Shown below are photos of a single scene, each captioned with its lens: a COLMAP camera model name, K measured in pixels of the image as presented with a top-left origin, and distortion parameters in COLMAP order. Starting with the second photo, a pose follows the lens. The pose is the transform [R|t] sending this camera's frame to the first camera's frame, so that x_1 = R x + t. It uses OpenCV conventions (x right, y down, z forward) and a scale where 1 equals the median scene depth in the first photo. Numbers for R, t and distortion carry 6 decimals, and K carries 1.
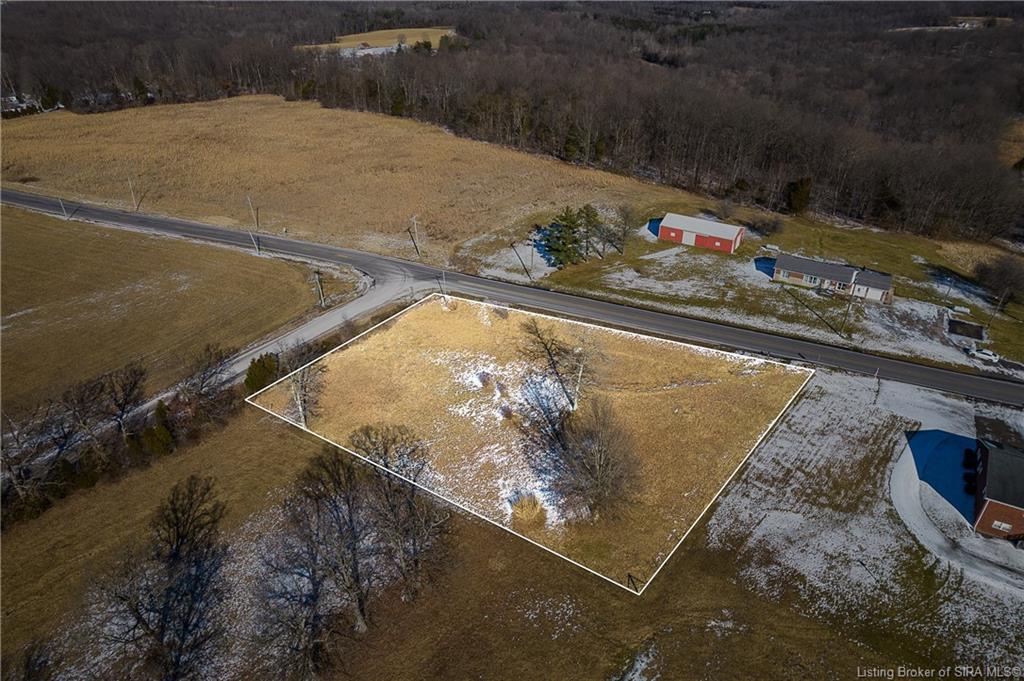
lens RADIAL K [[653.4, 0, 519.2], [0, 653.4, 345.8], [0, 0, 1]] dist [-0.074633, 0.073073]
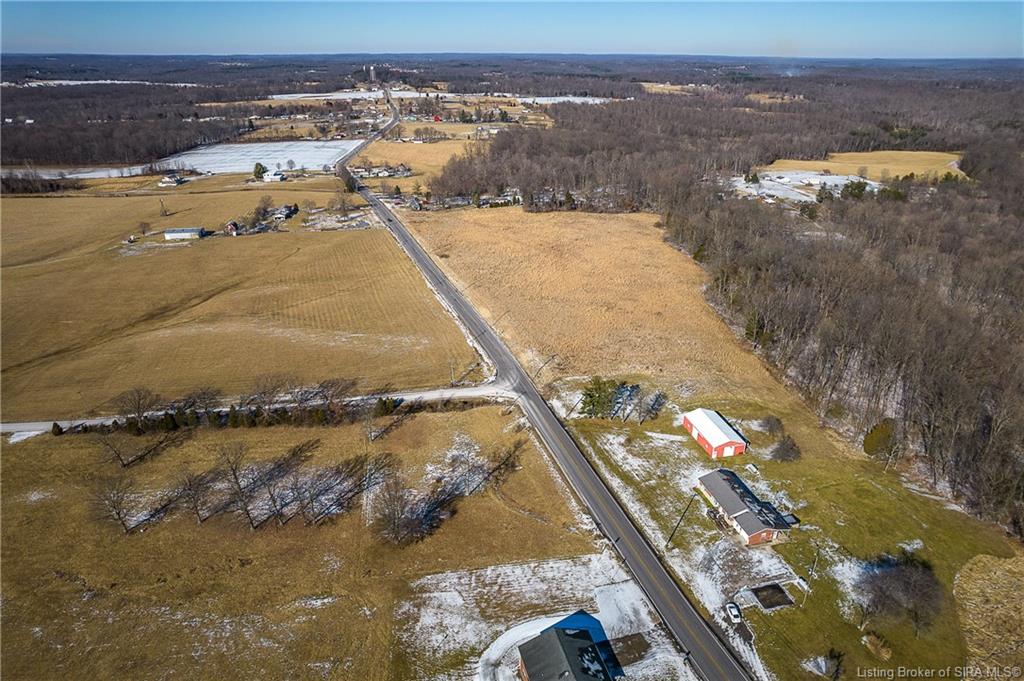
lens RADIAL K [[653.4, 0, 519.2], [0, 653.4, 345.8], [0, 0, 1]] dist [-0.074633, 0.073073]
pose [[0.700339, 0.290580, -0.651988, 1.123397], [-0.362492, 0.931629, 0.025837, -0.335139], [0.614918, 0.218246, 0.757789, -0.204980]]
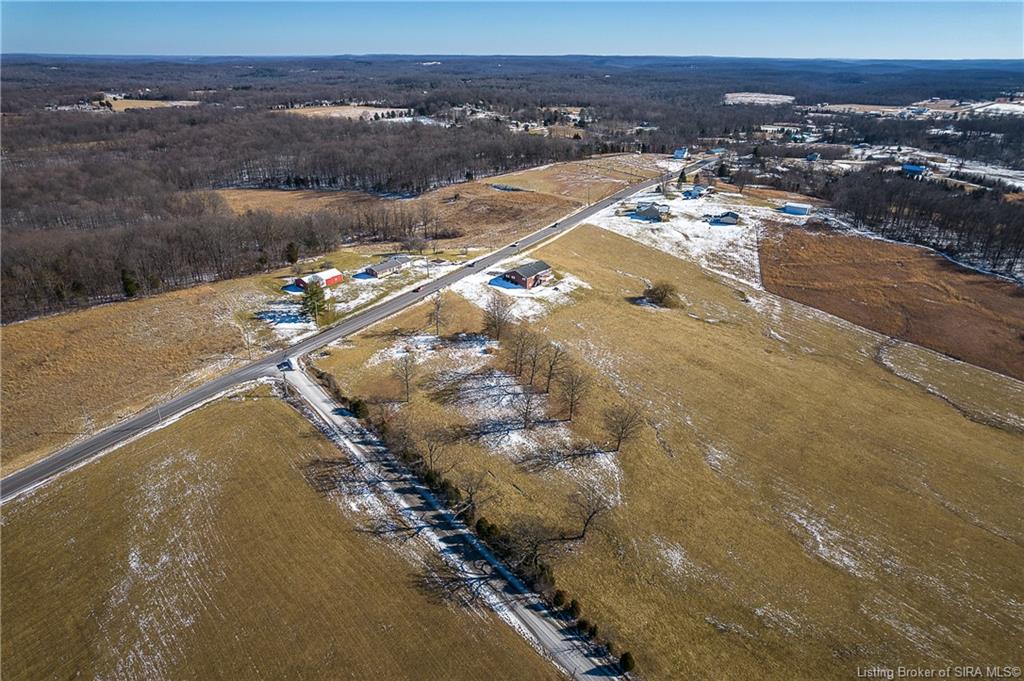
lens RADIAL K [[653.4, 0, 519.2], [0, 653.4, 345.8], [0, 0, 1]] dist [-0.074633, 0.073073]
pose [[0.123476, -0.419583, 0.899280, -2.025339], [0.502647, 0.807807, 0.307887, -0.451692], [-0.855628, 0.414003, 0.310647, 0.049898]]
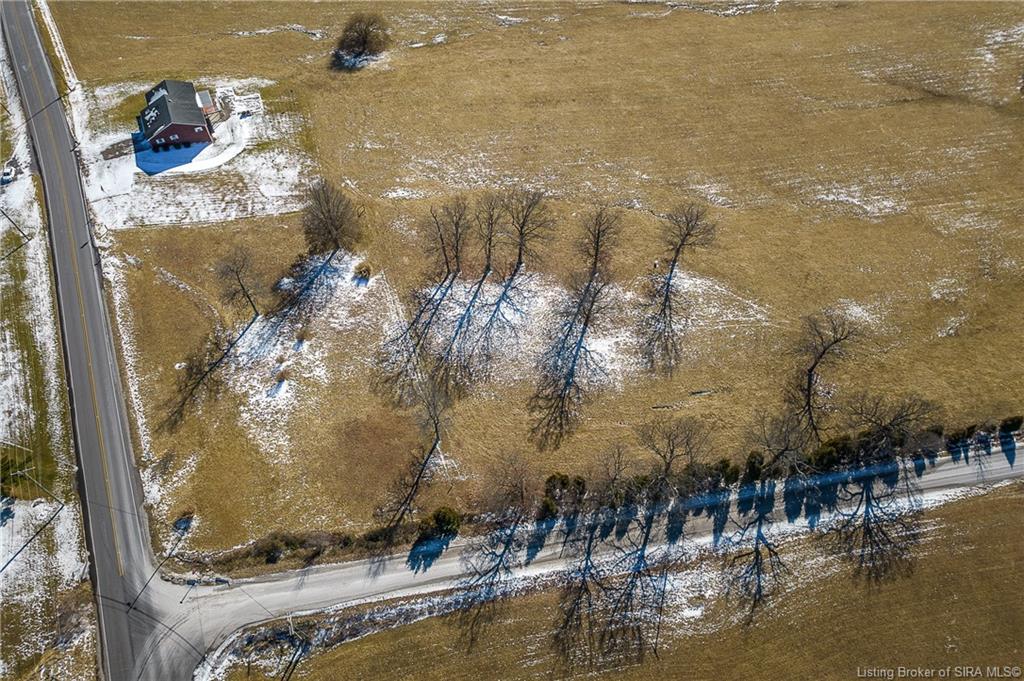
lens RADIAL K [[690.2, 0, 525.9], [0, 690.2, 316.9], [0, 0, 1]] dist [-0.086766, 0.089275]
pose [[-0.817949, -0.457631, 0.348616, -0.774284], [0.282743, 0.207959, 0.936381, -0.961251], [-0.501015, 0.864481, -0.040708, 0.826390]]
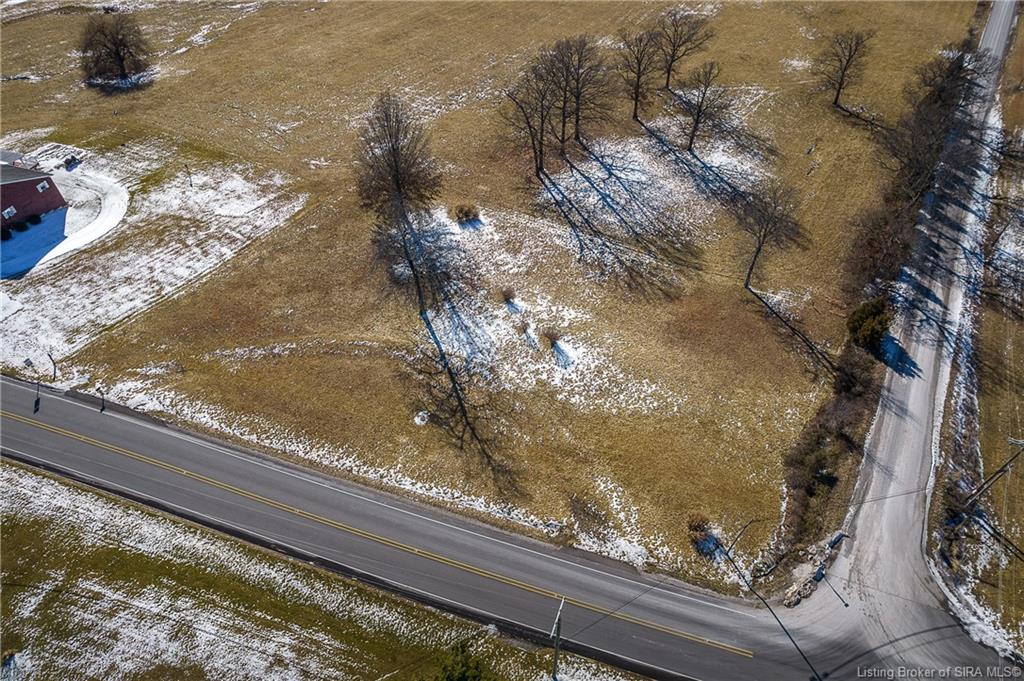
lens RADIAL K [[653.4, 0, 519.2], [0, 653.4, 345.8], [0, 0, 1]] dist [-0.074633, 0.073073]
pose [[-0.981971, 0.130346, -0.136907, 0.086941], [-0.107717, 0.209326, 0.971895, -0.665313], [0.155340, 0.969120, -0.191512, 1.229243]]
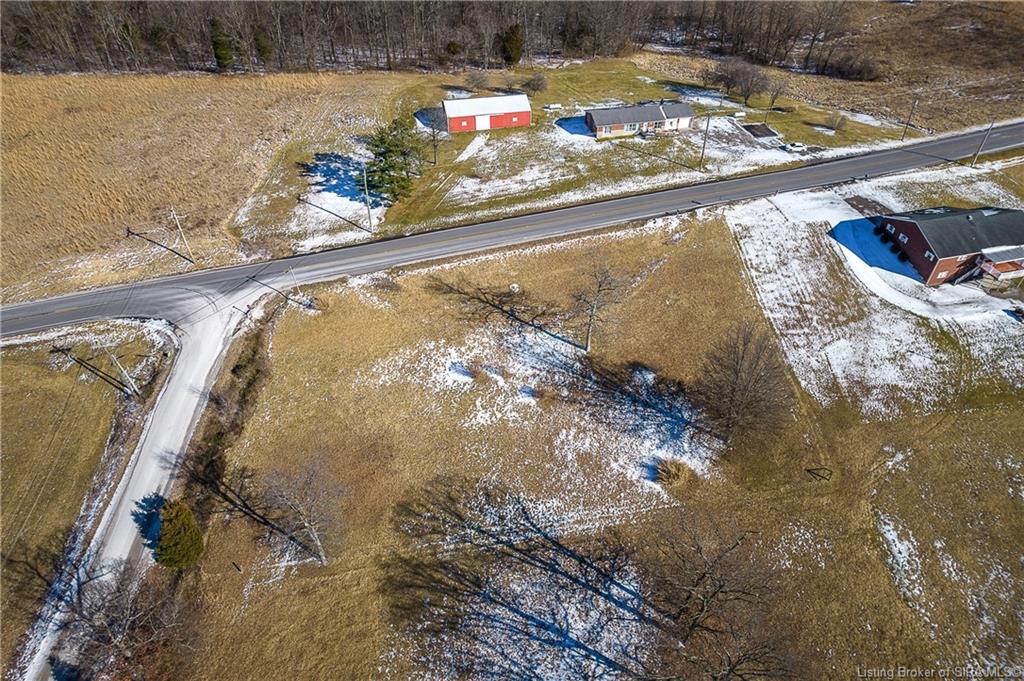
lens RADIAL K [[653.4, 0, 519.2], [0, 653.4, 345.8], [0, 0, 1]] dist [-0.074633, 0.073073]
pose [[0.725517, -0.463556, 0.508665, -0.436135], [0.355448, 0.885307, 0.299816, -0.209717], [-0.589306, -0.036718, 0.807075, 0.351916]]
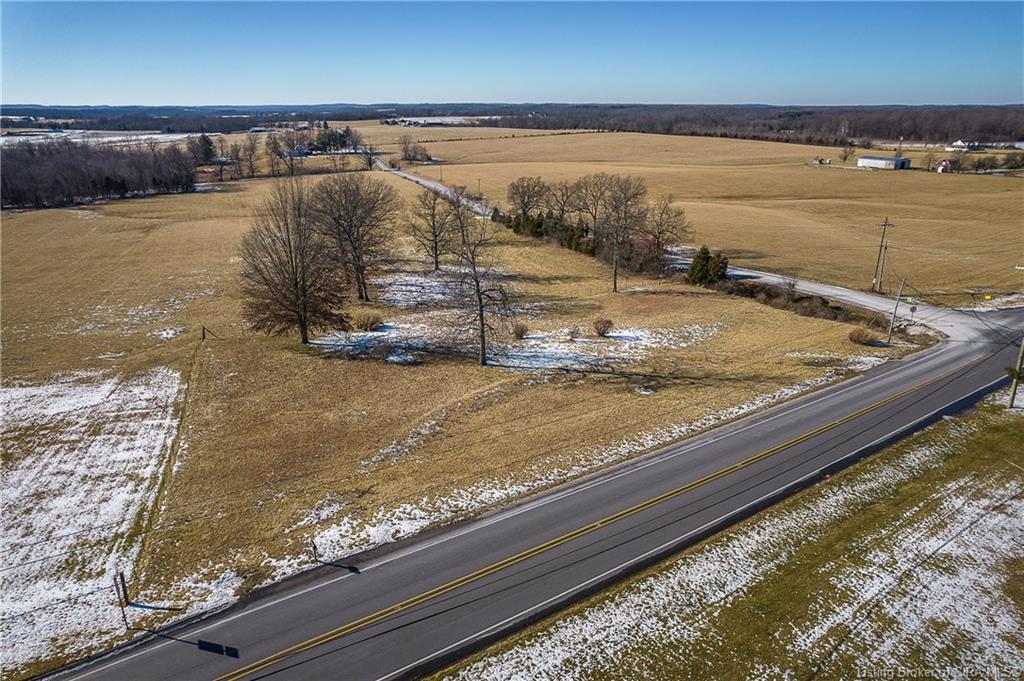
lens RADIAL K [[653.4, 0, 519.2], [0, 653.4, 345.8], [0, 0, 1]] dist [-0.074633, 0.073073]
pose [[-0.445054, 0.304520, -0.842137, 0.598403], [-0.461367, 0.728019, 0.507079, -0.249679], [0.767507, 0.614212, -0.183513, 1.154255]]
